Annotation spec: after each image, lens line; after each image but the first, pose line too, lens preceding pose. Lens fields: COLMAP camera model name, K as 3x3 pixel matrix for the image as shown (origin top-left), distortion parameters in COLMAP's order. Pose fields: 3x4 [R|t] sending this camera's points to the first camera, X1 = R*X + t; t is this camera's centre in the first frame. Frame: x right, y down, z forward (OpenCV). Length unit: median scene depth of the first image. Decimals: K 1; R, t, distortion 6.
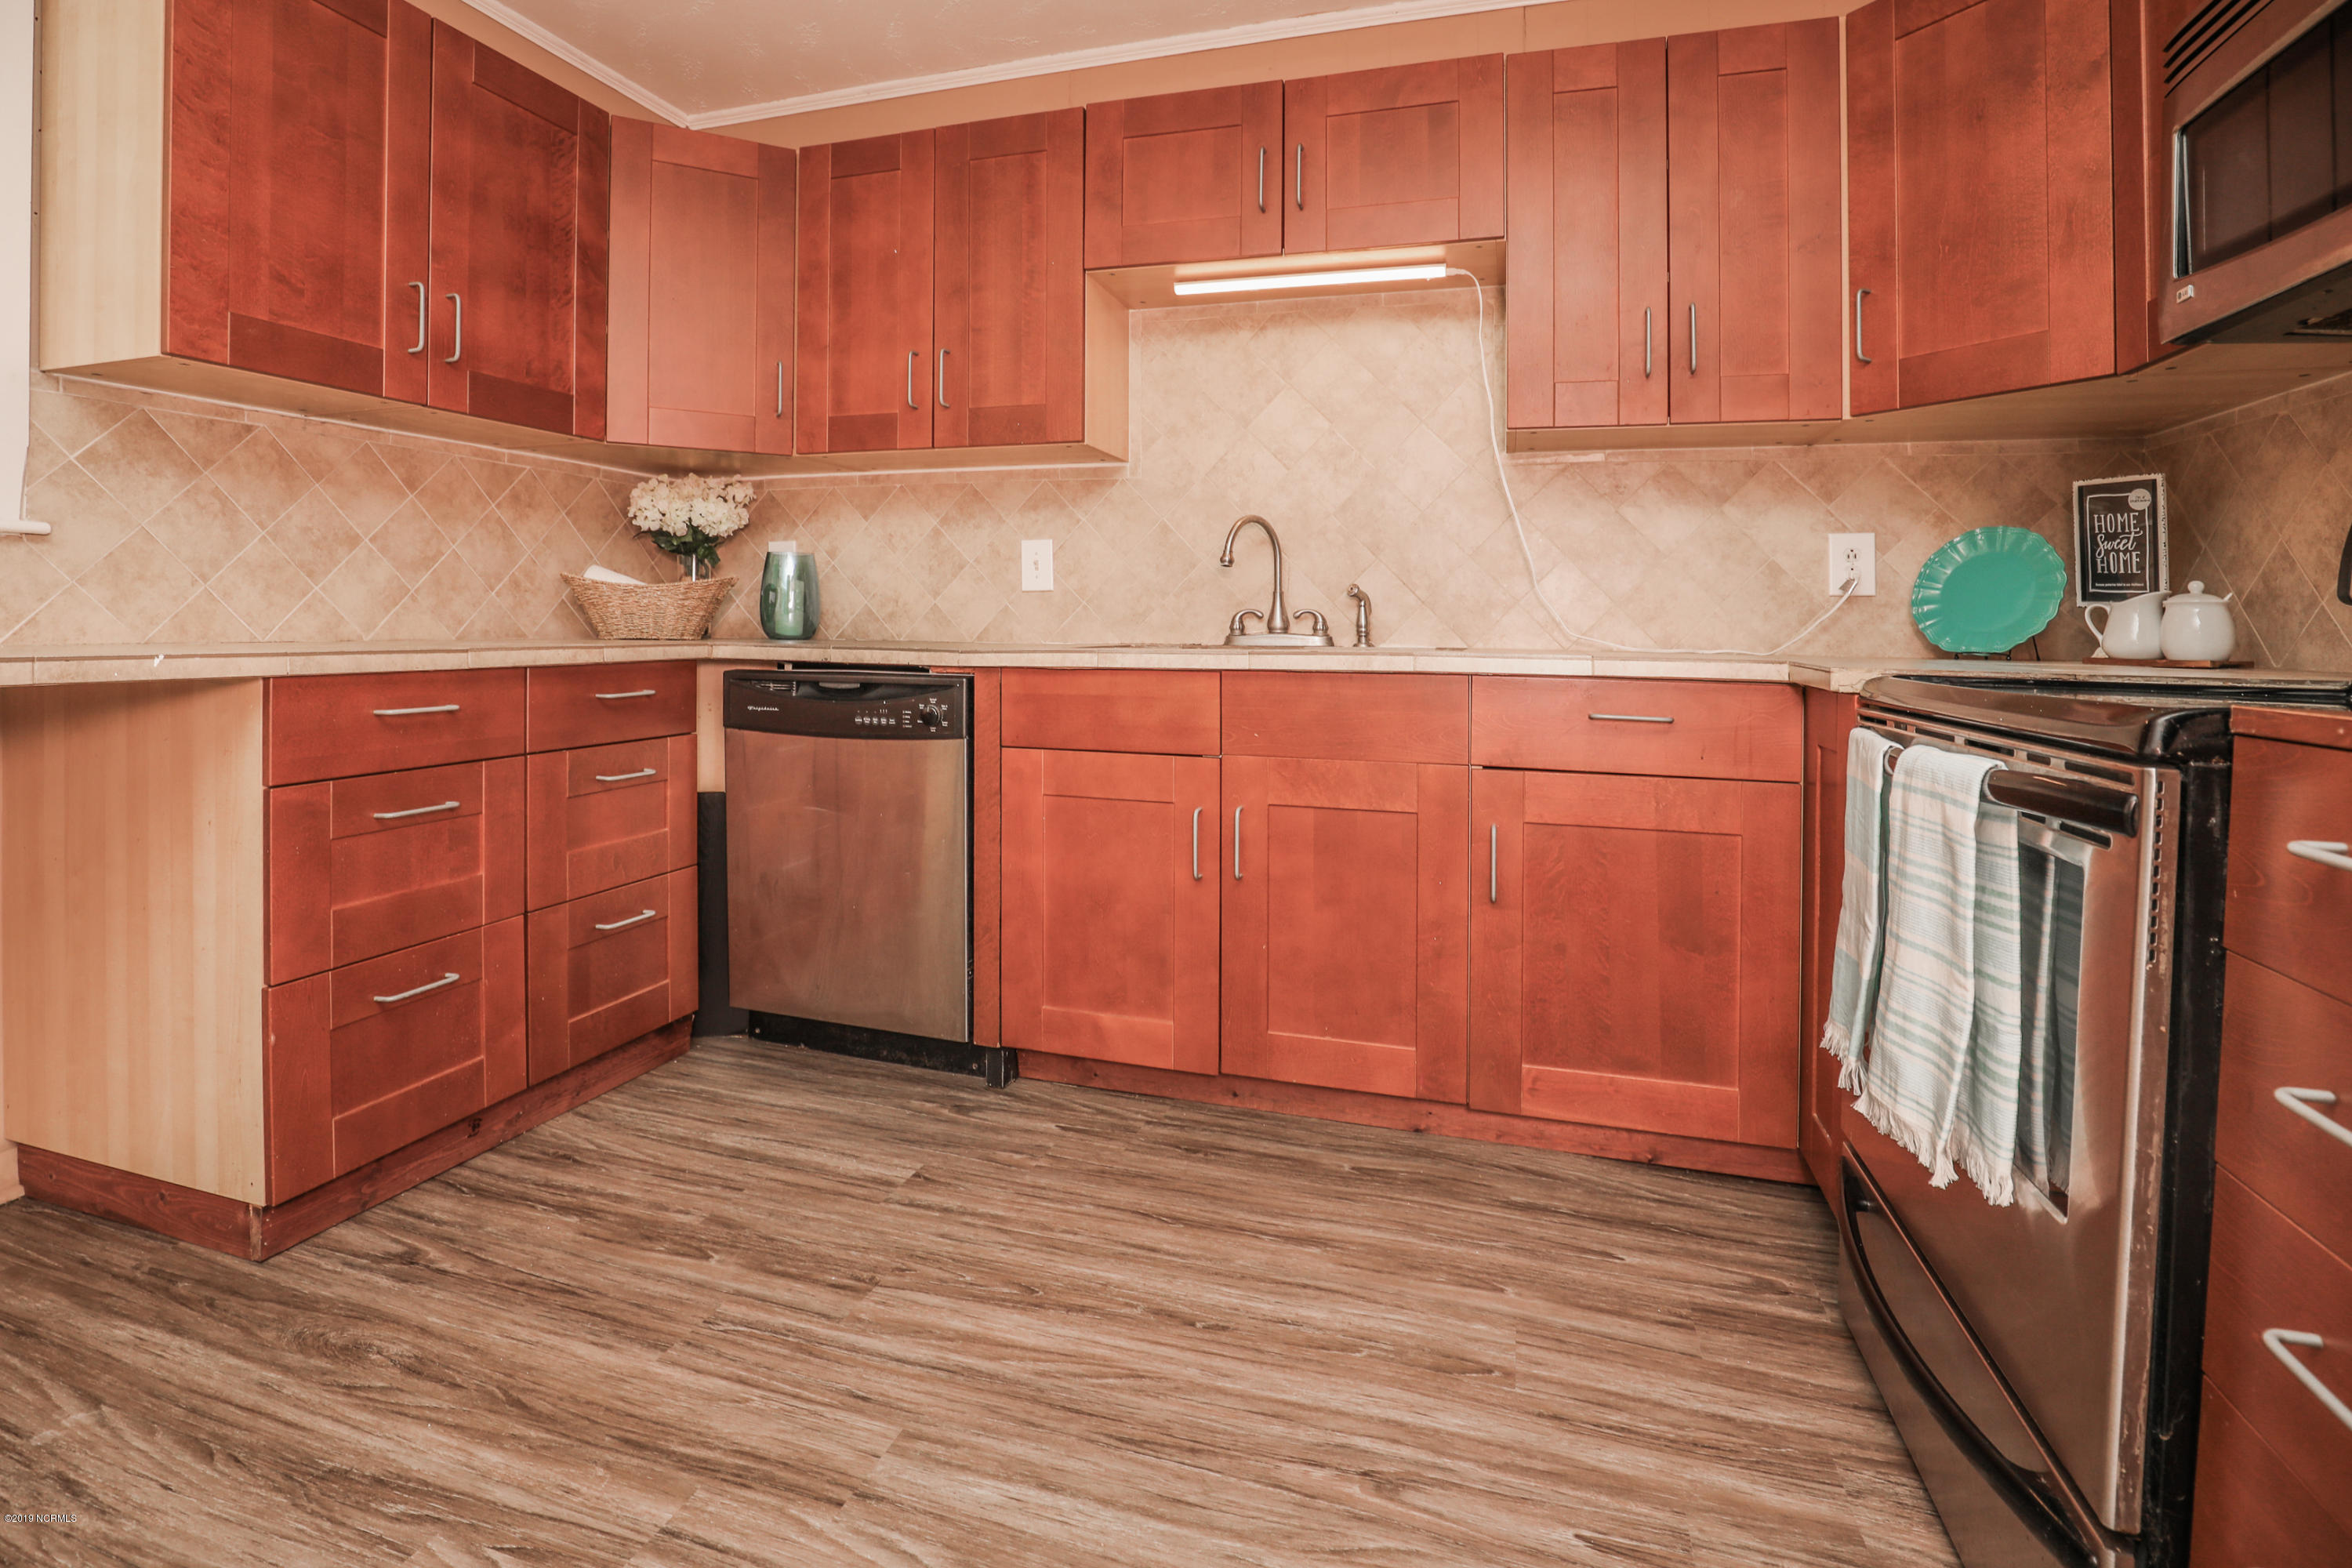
lens RADIAL K [[1221.8, 0, 1134.3], [0, 1221.8, 616.9], [0, 0, 1]] dist [-0.031431, -0.000257]
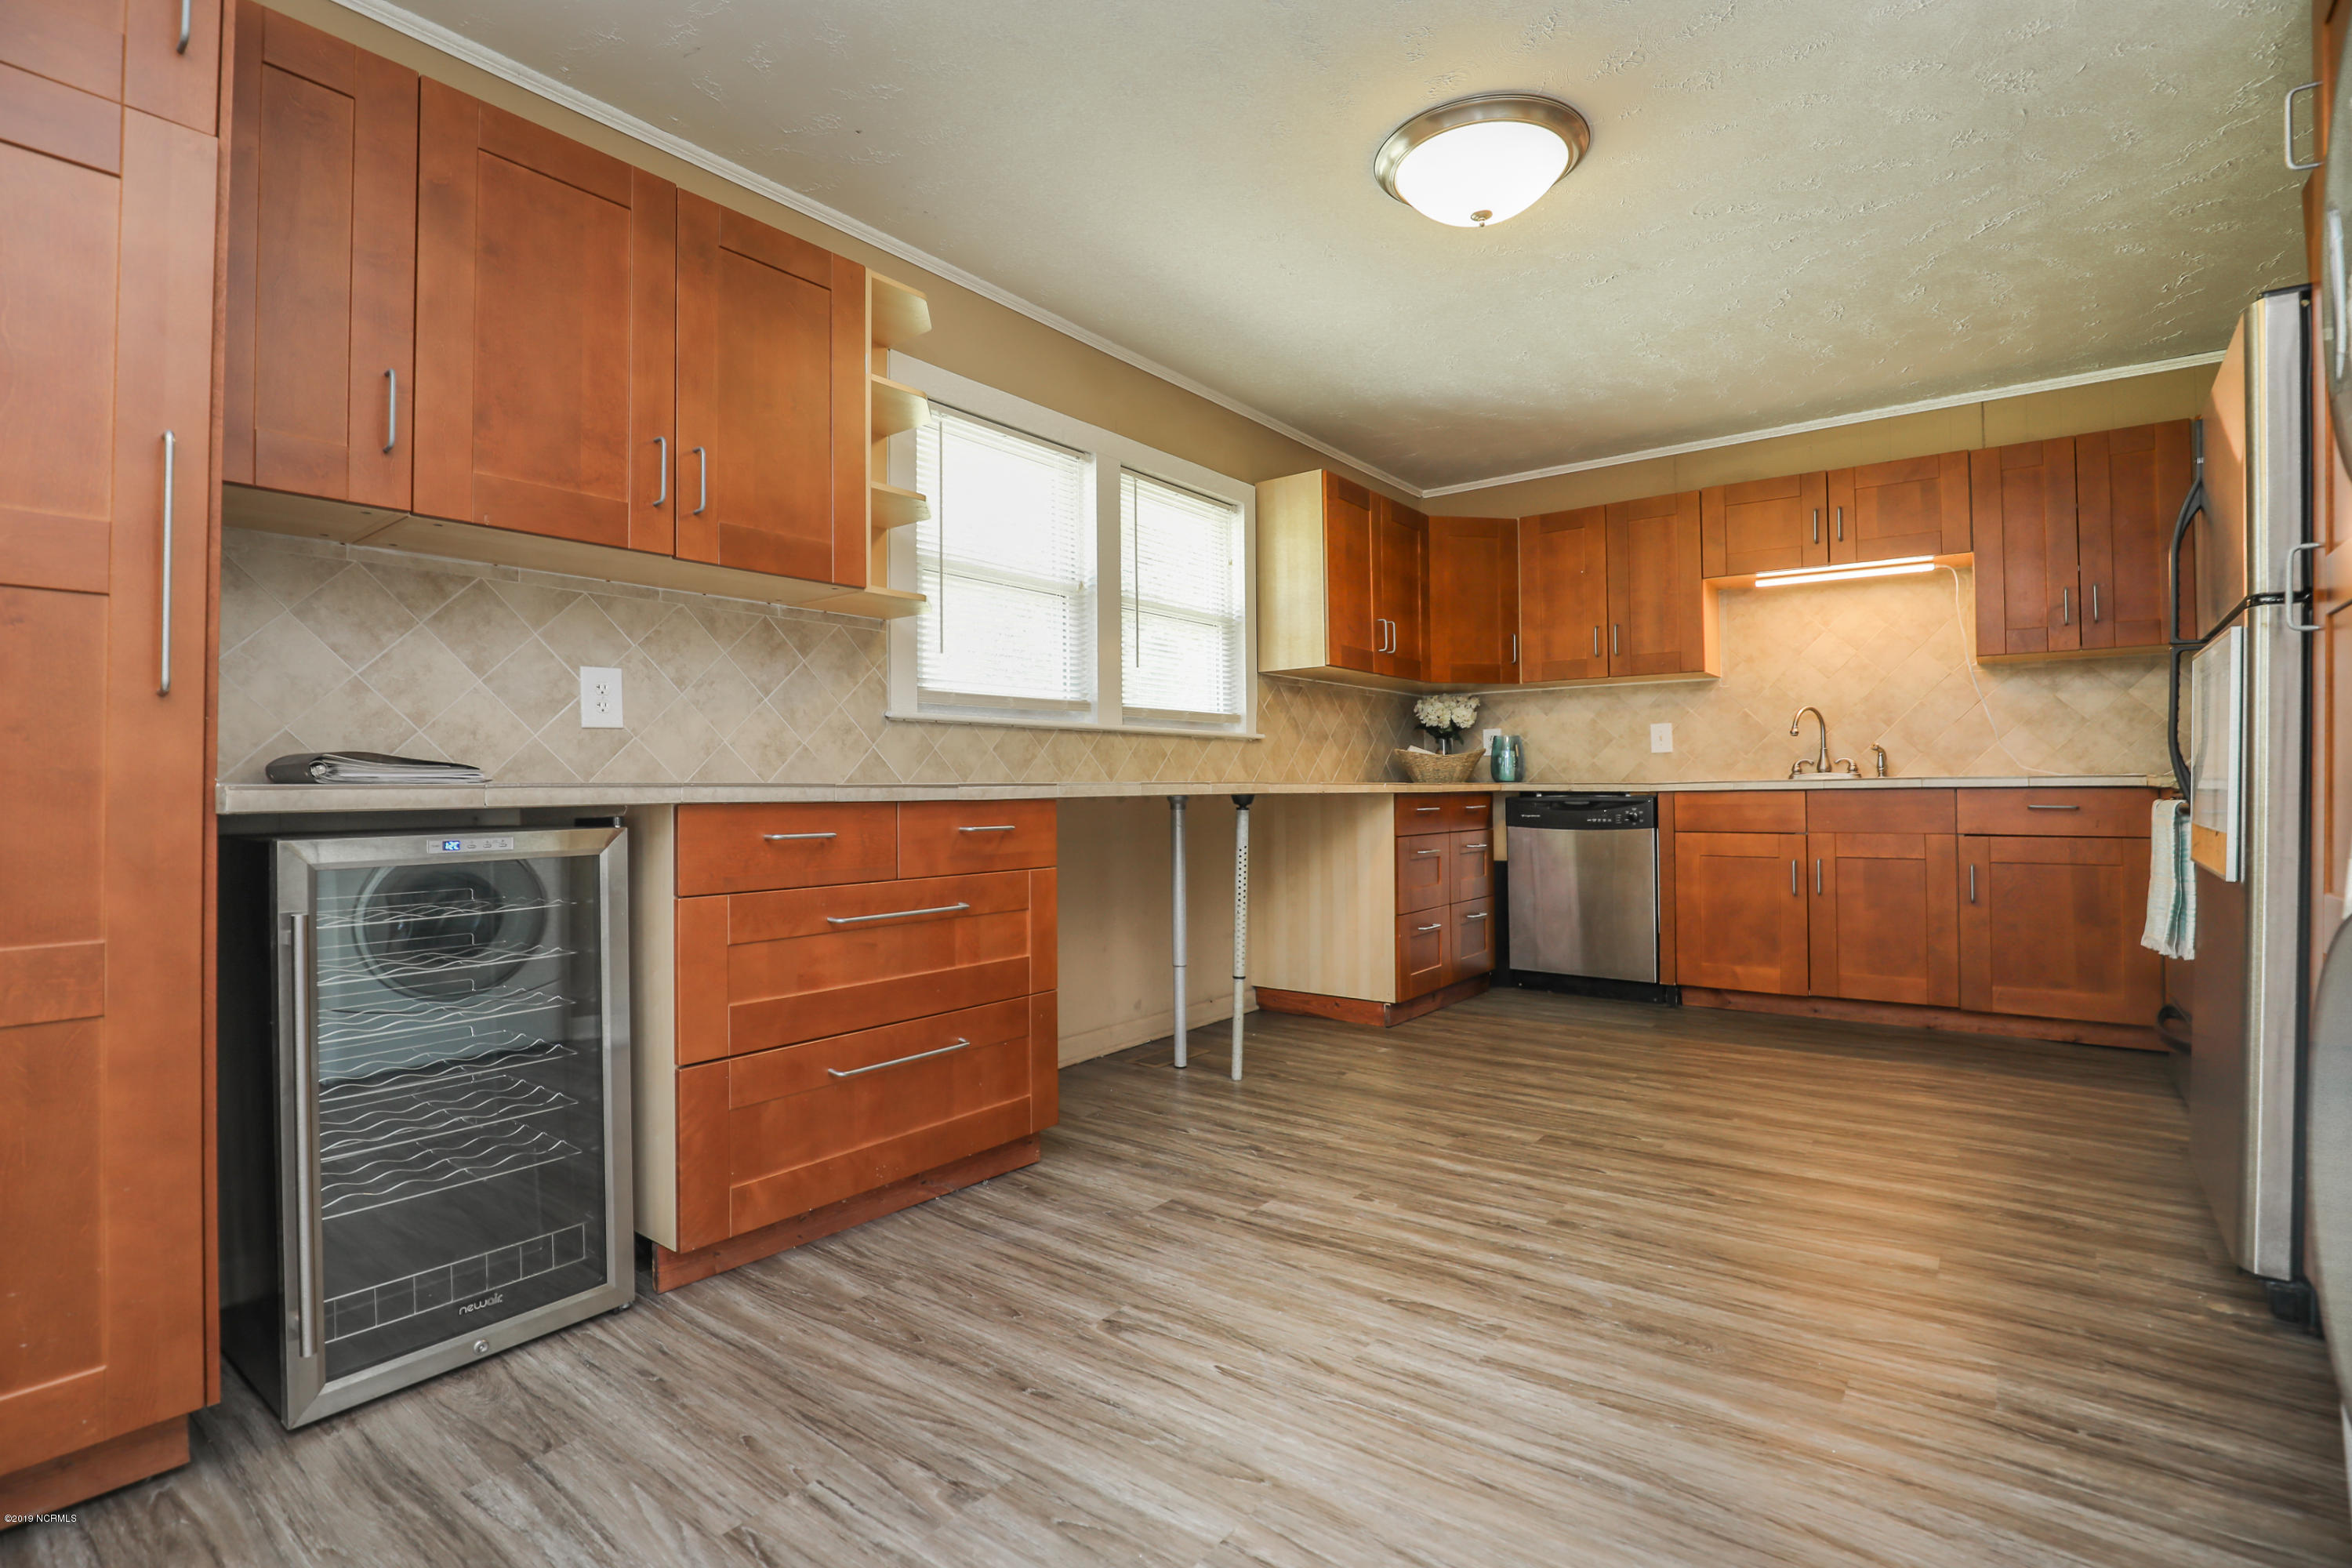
lens RADIAL K [[1111.9, 0, 1176.0], [0, 1111.9, 784.0], [0, 0, 1]] dist [-0.001131, 0.000880]
pose [[0.944436, -0.020476, -0.328058, -0.236582], [0.020623, 0.999783, -0.003030, 0.015343], [0.328049, -0.003904, 0.944653, -0.809301]]
